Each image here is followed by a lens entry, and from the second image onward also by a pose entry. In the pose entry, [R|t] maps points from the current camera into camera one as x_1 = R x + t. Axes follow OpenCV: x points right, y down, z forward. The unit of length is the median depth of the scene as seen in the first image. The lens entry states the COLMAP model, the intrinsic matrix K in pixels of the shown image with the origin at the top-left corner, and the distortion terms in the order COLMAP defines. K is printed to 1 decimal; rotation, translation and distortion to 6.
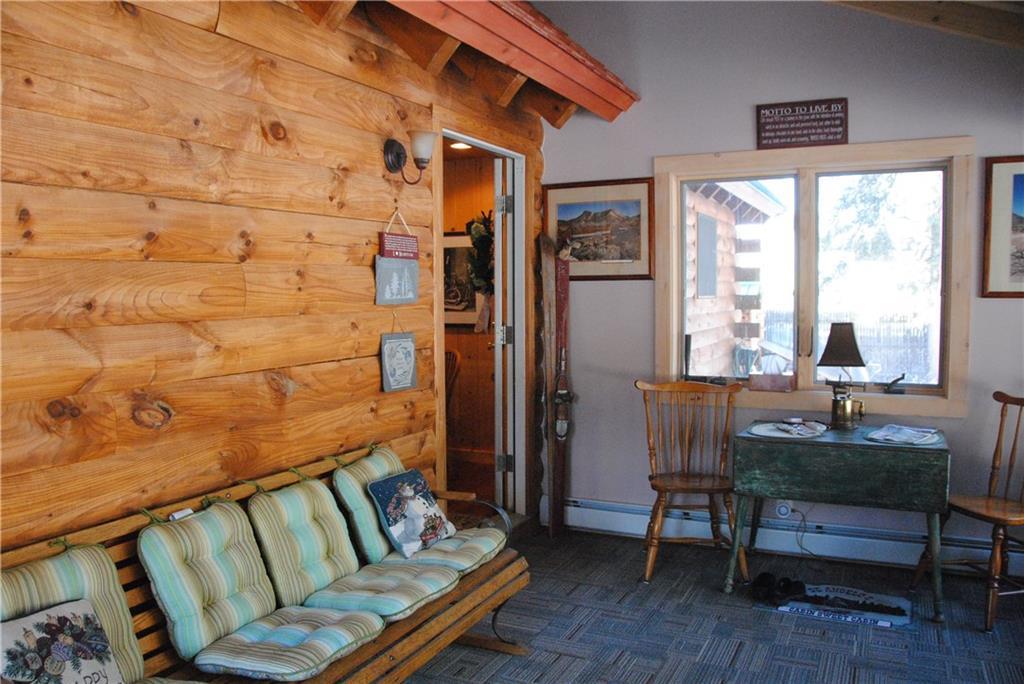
lens RADIAL K [[803.3, 0, 510.2], [0, 803.3, 340.3], [0, 0, 1]] dist [-0.157860, 0.116337]
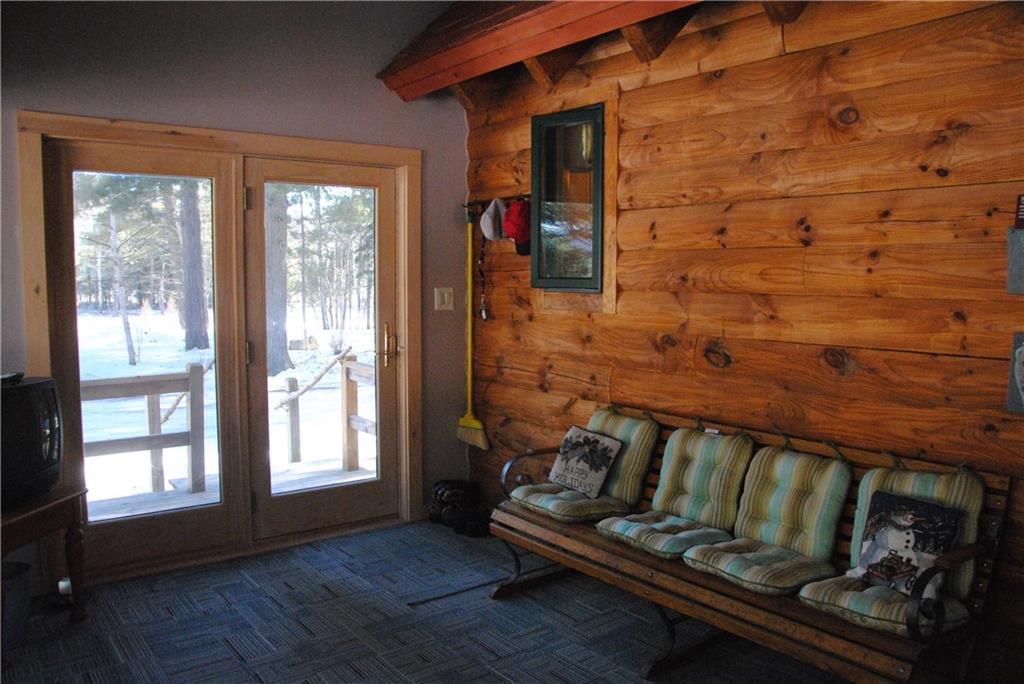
lens RADIAL K [[803.3, 0, 510.0], [0, 803.3, 347.3], [0, 0, 1]] dist [-0.157860, 0.116337]
pose [[-0.442039, 0.087552, -0.892713, 0.970196], [-0.057045, 0.990467, 0.125386, -0.080333], [0.895180, 0.106351, -0.432830, 1.255631]]
